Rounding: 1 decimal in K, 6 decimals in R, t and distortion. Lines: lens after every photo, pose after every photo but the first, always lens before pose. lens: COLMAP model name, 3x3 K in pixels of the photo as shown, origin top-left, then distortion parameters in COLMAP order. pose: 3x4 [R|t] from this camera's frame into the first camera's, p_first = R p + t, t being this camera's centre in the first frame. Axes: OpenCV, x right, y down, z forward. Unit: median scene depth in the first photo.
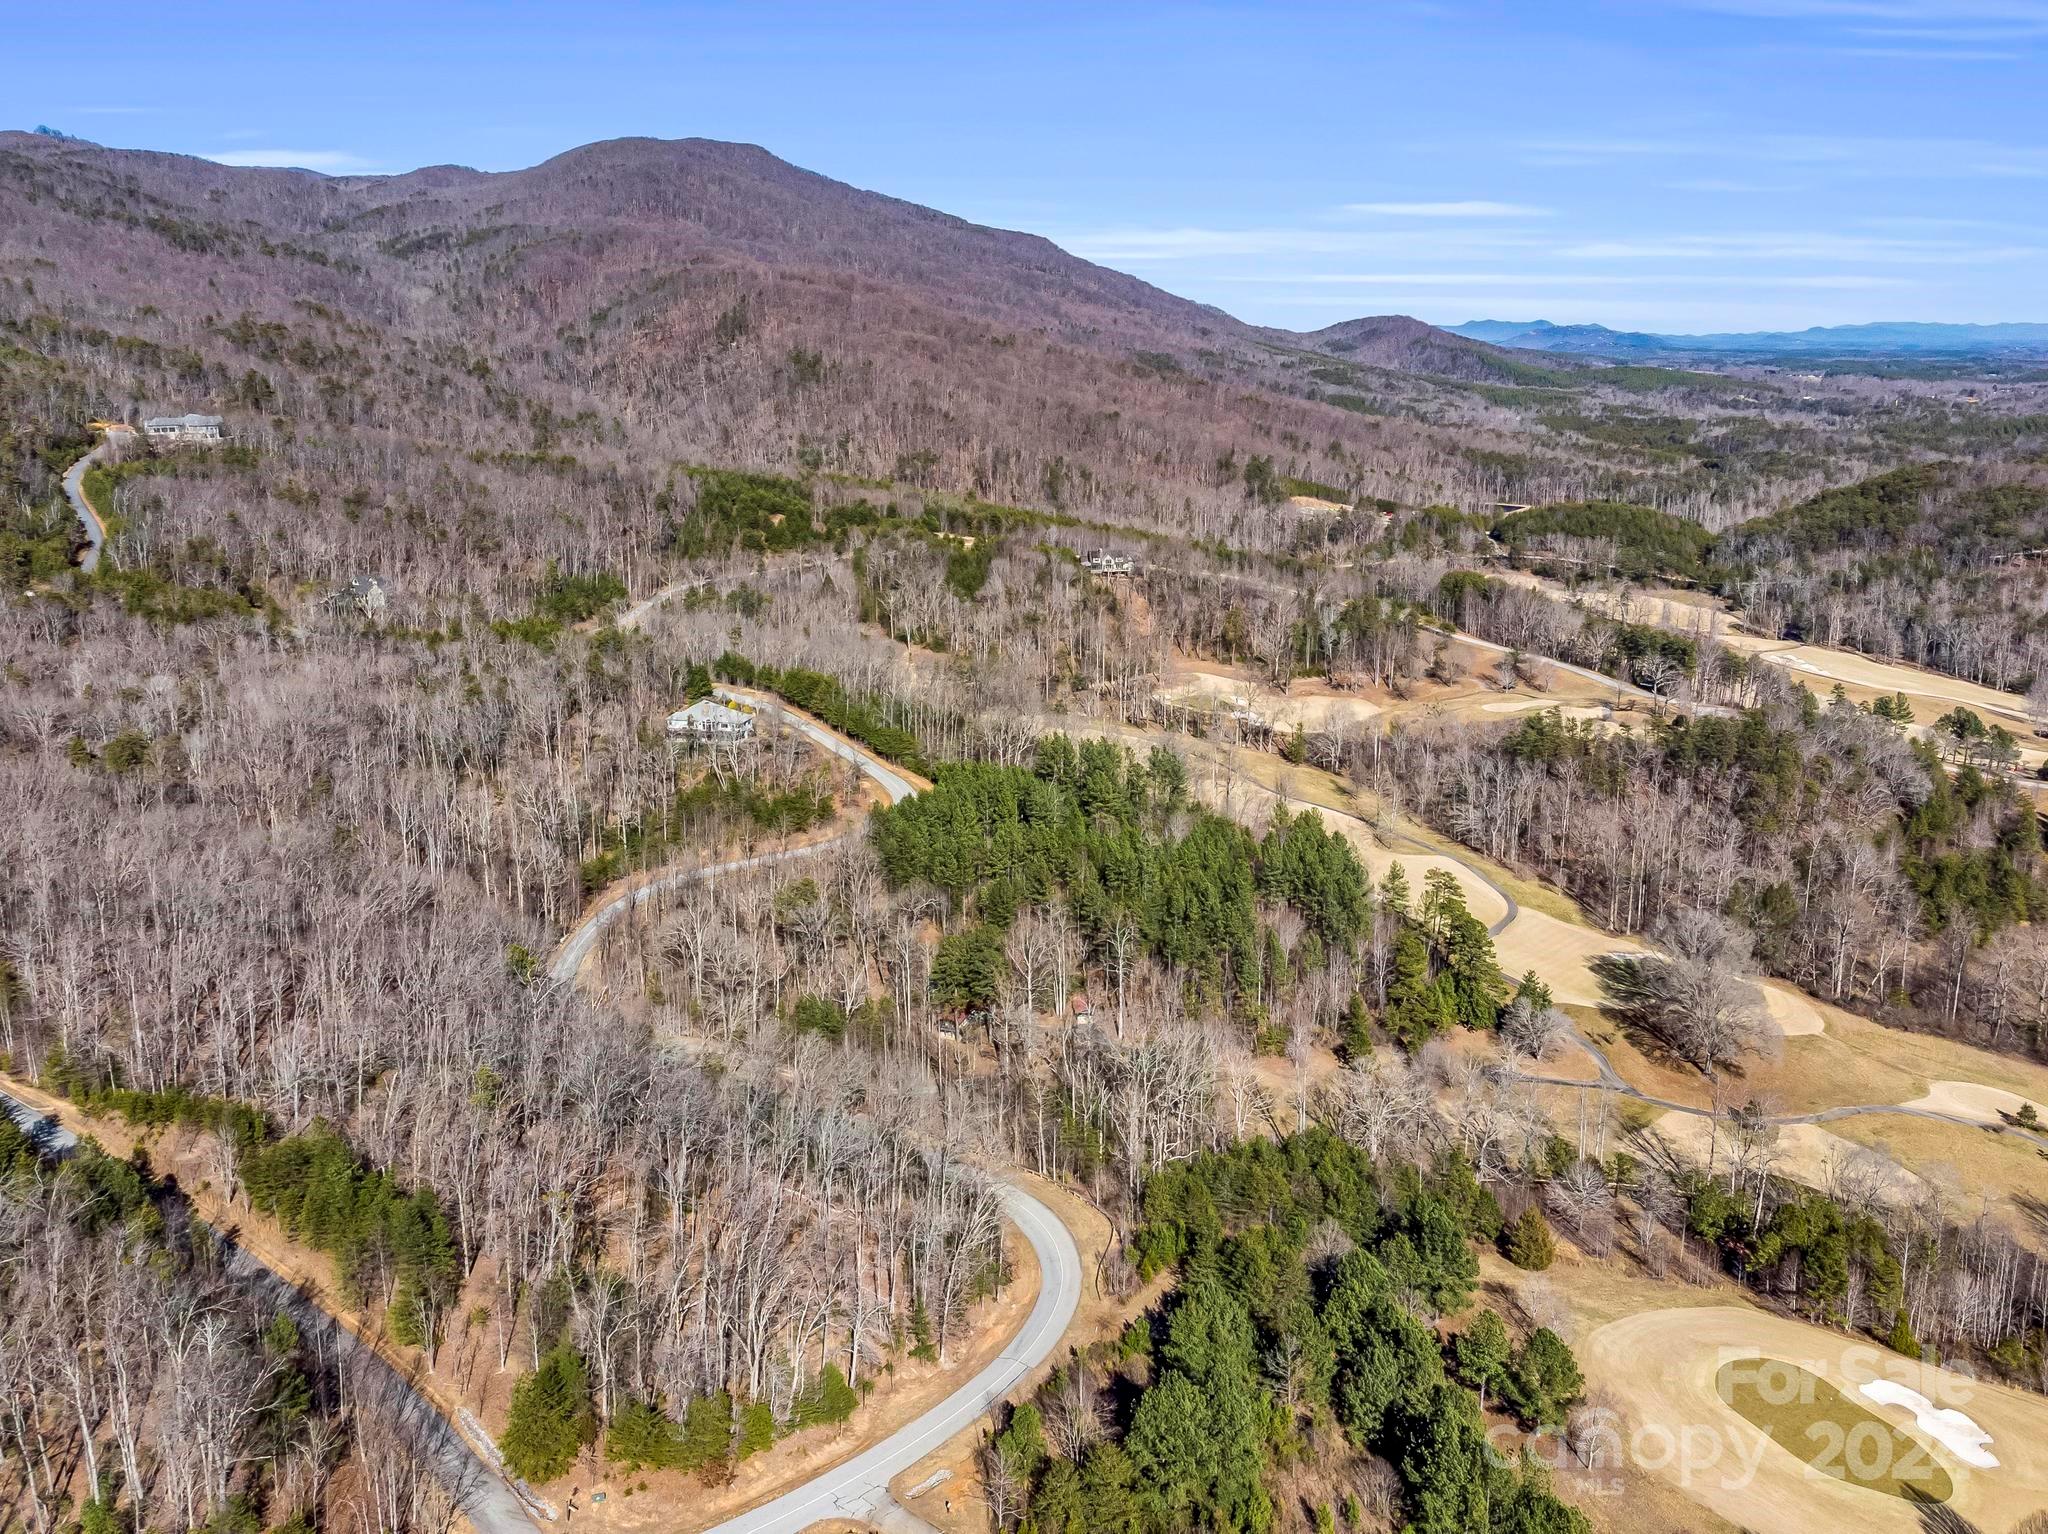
lens RADIAL K [[1557.1, 0, 1021.2], [0, 1557.1, 760.5], [0, 0, 1]] dist [0.005976, 0.009711]
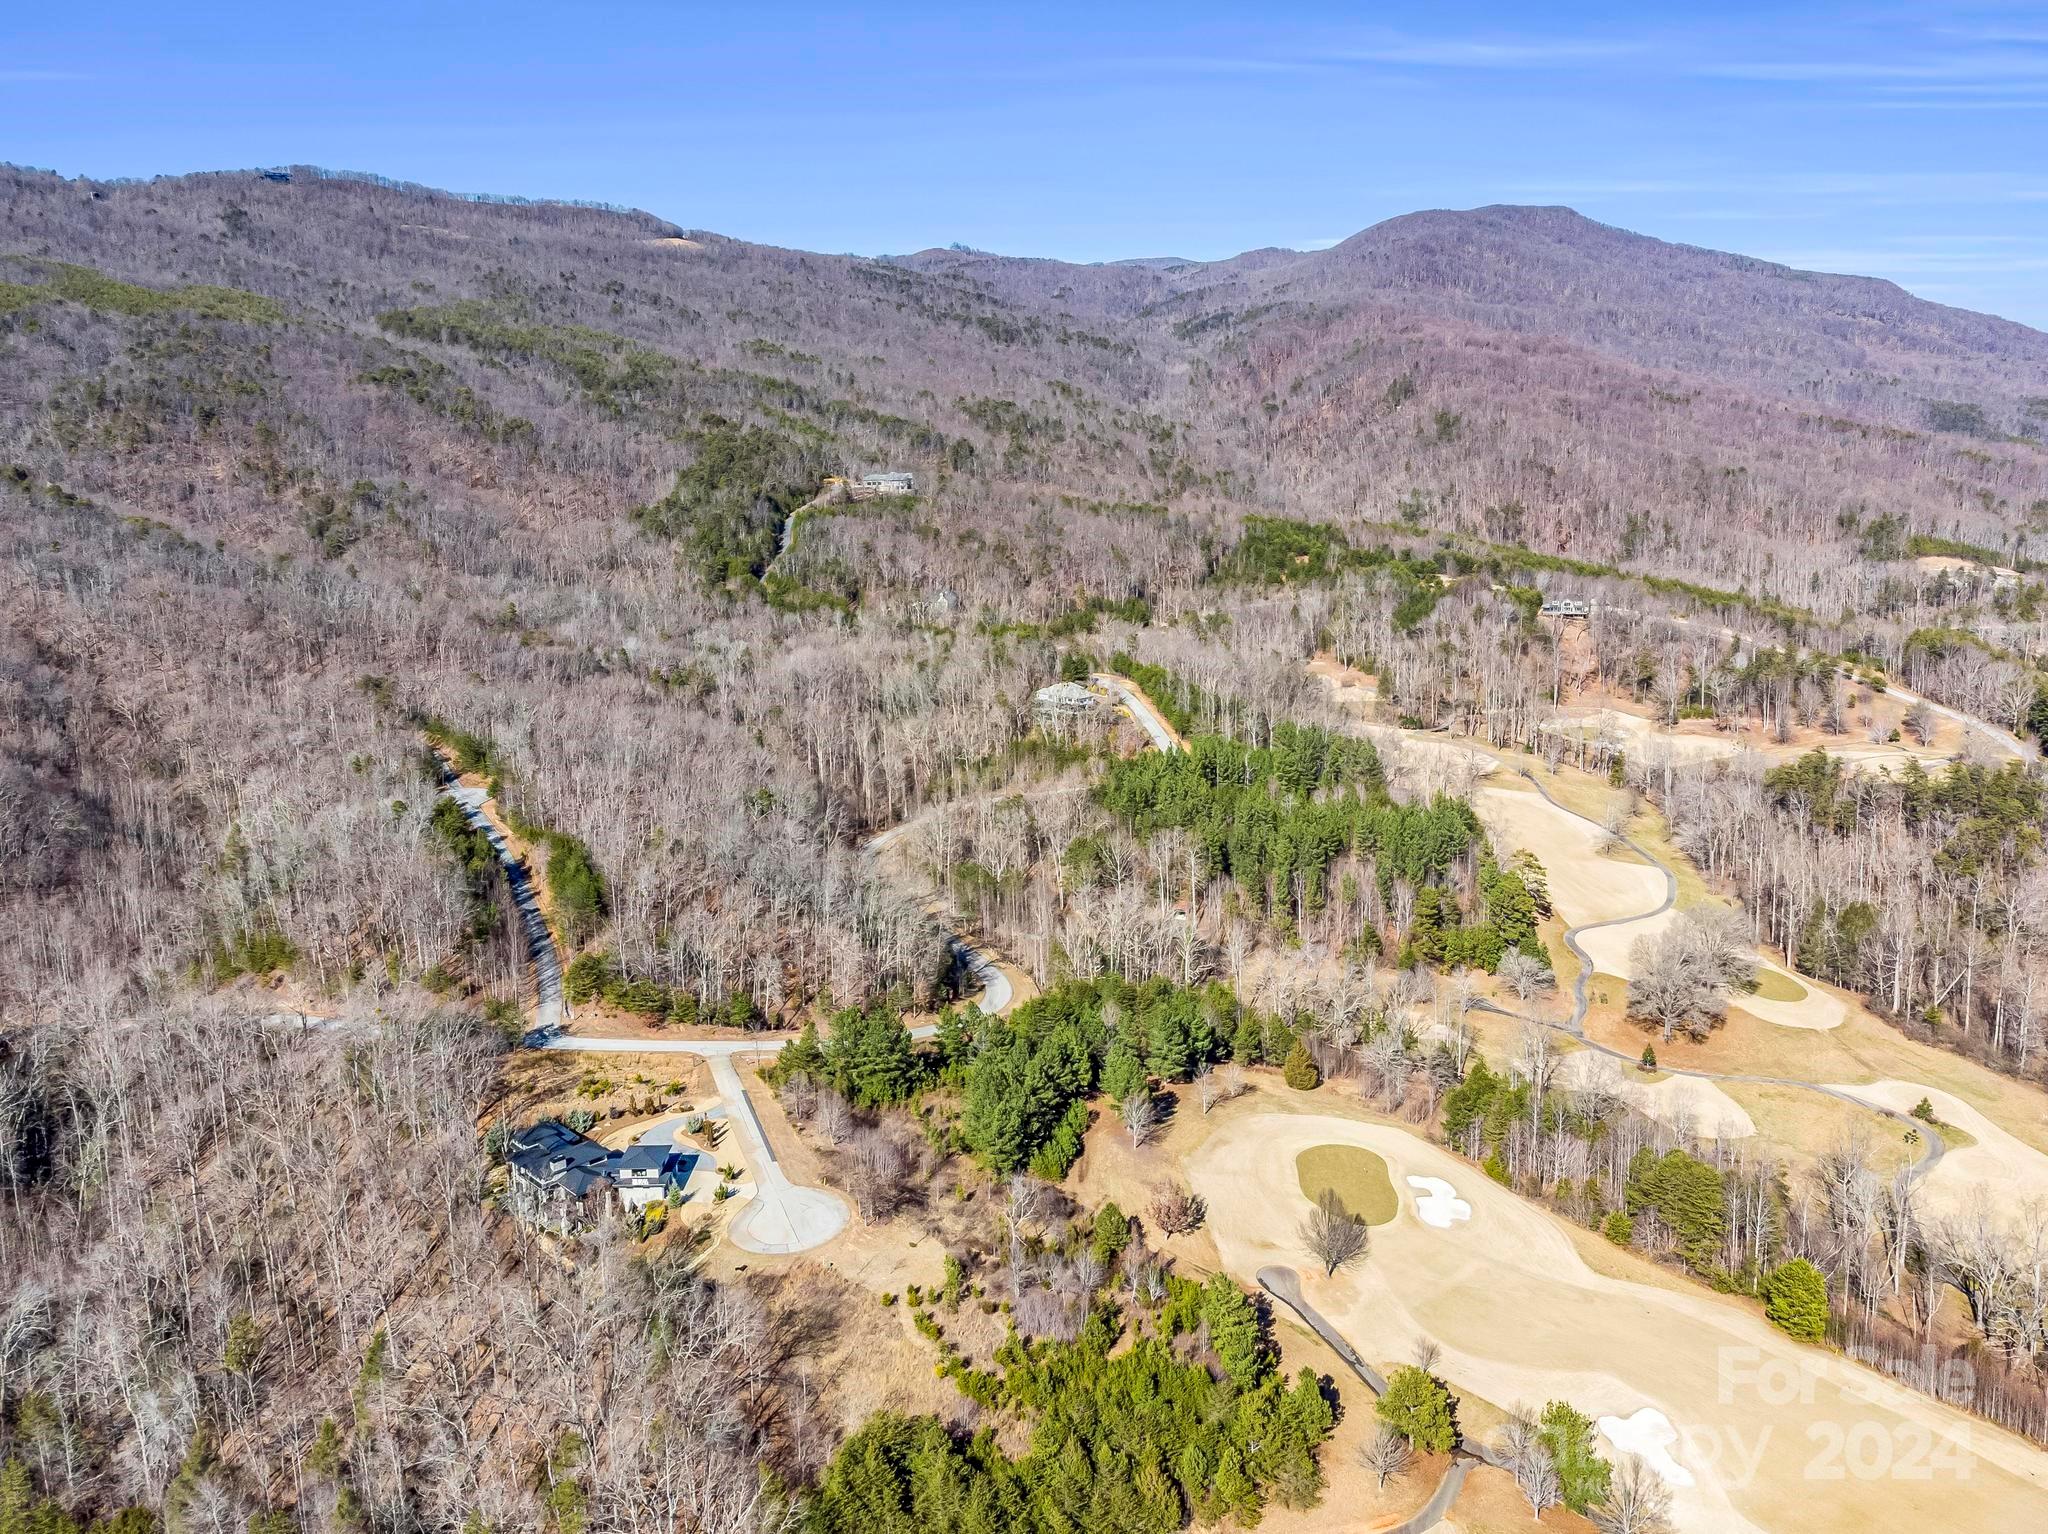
lens RADIAL K [[1568.5, 0, 1071.2], [0, 1568.5, 770.8], [0, 0, 1]] dist [0.002561, 0.005562]
pose [[0.877058, 0.088917, -0.472083, 0.185466], [-0.103340, 0.994635, -0.004652, 0.018089], [0.469137, 0.052865, 0.881542, -0.076875]]
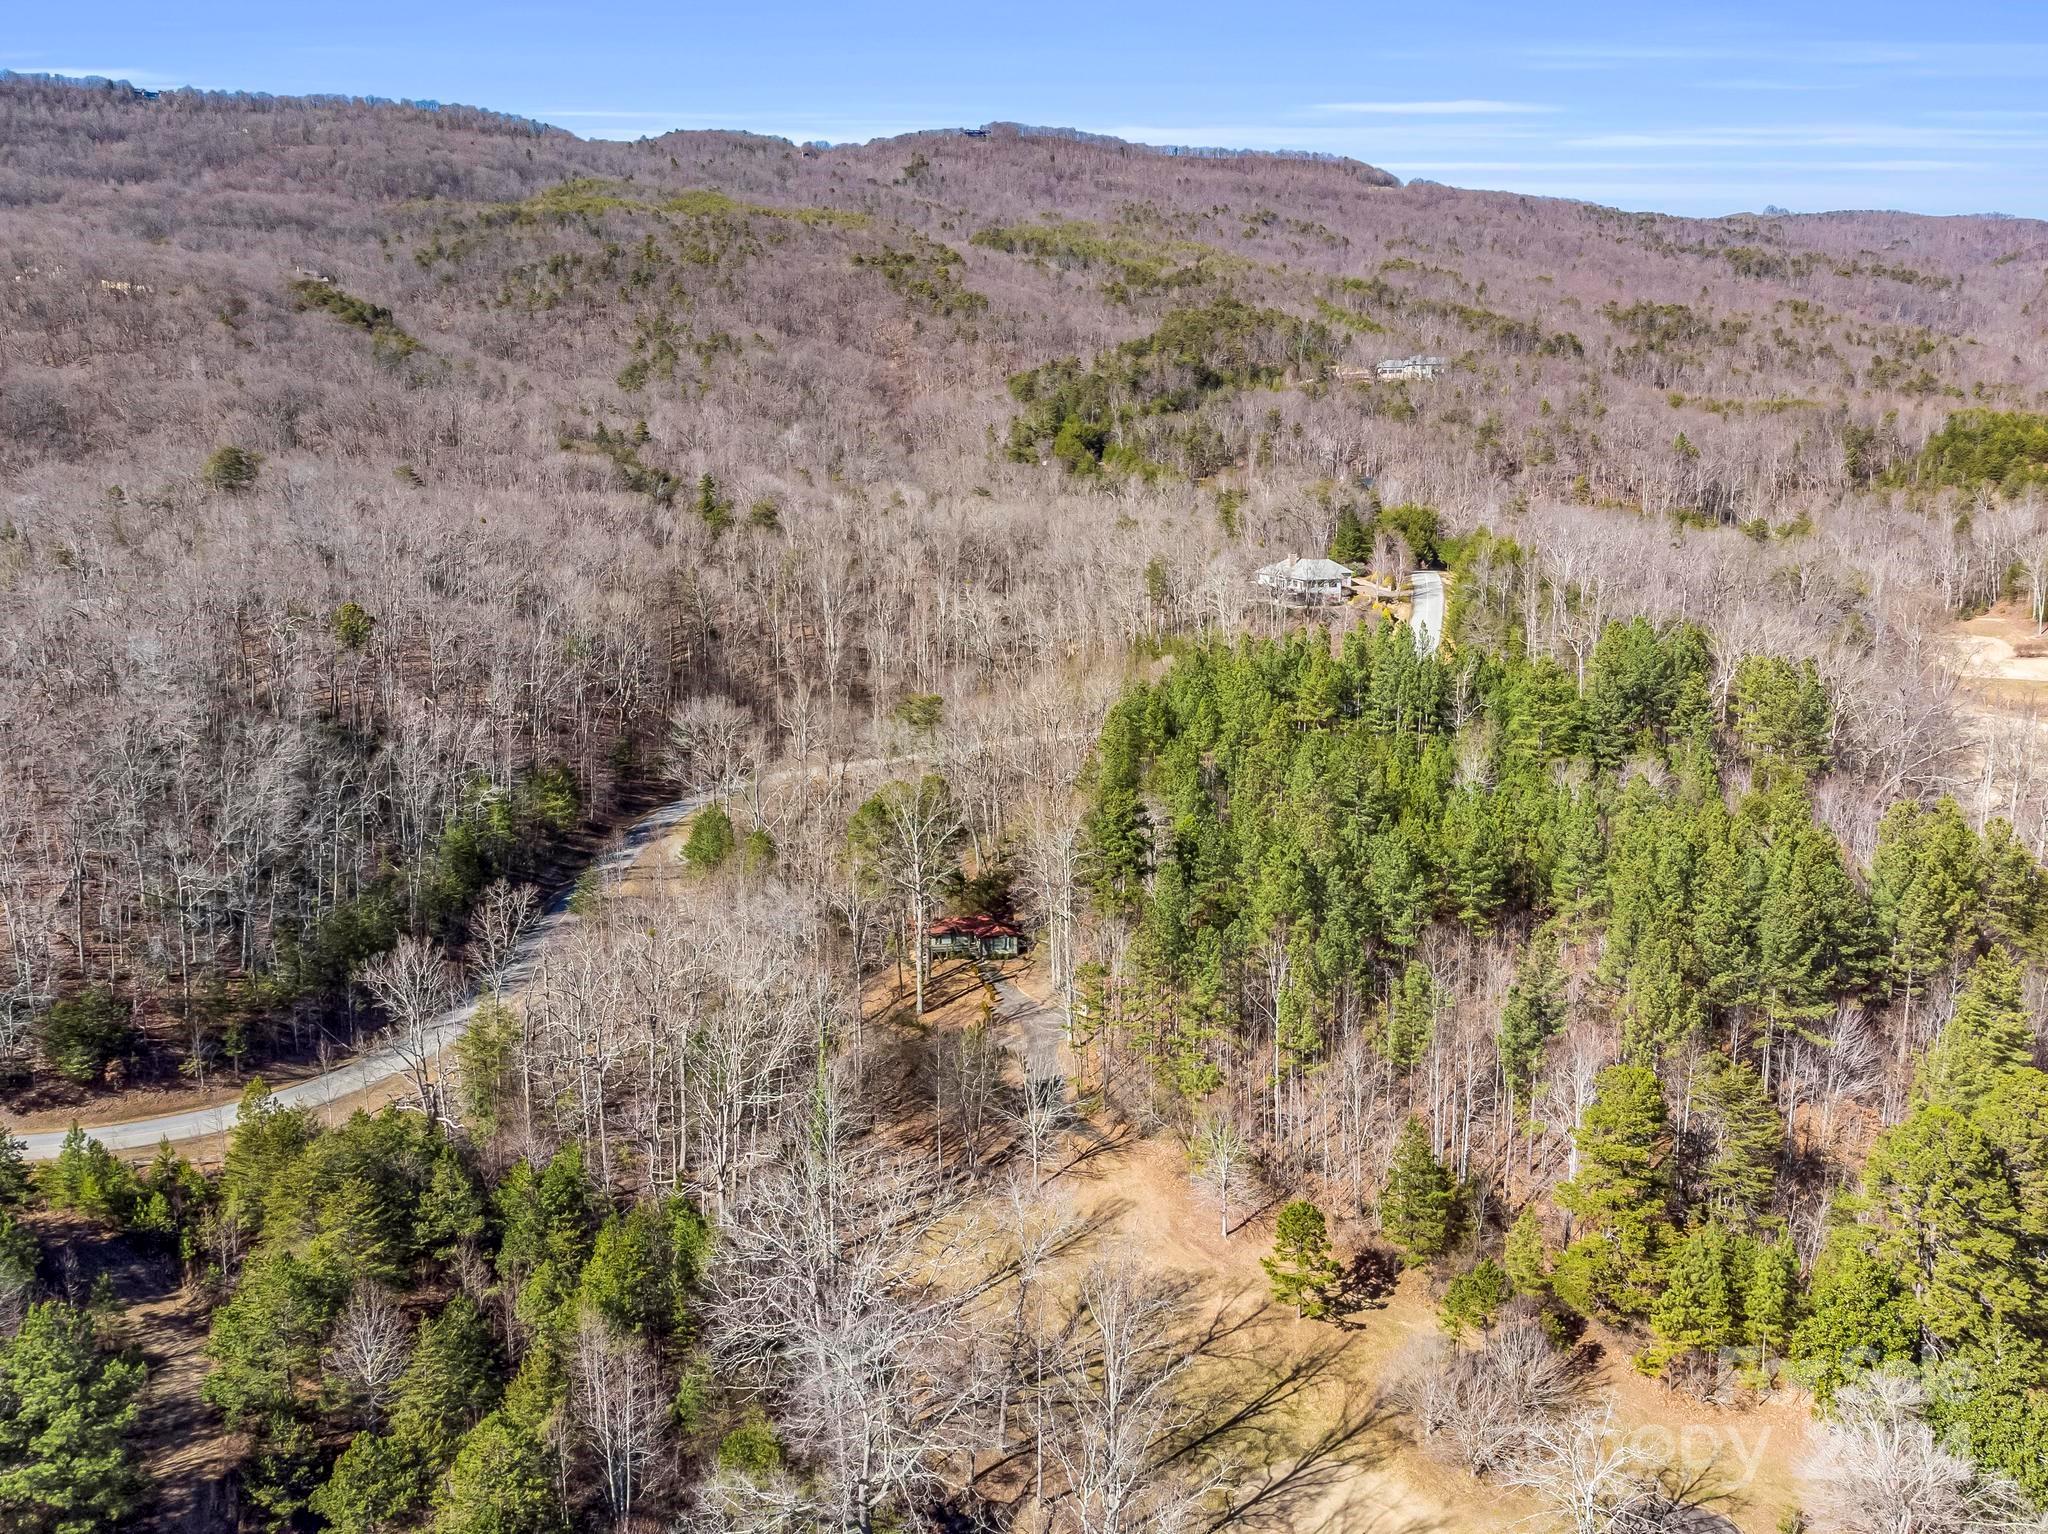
lens RADIAL K [[1559.2, 0, 1024.0], [0, 1559.2, 767.0], [0, 0, 1]] dist [-0.054191, 0.082535]
pose [[0.502057, 0.166214, -0.848712, 0.148829], [-0.219941, 0.973631, 0.060572, 0.018141], [0.836400, 0.156256, 0.525375, 0.220583]]
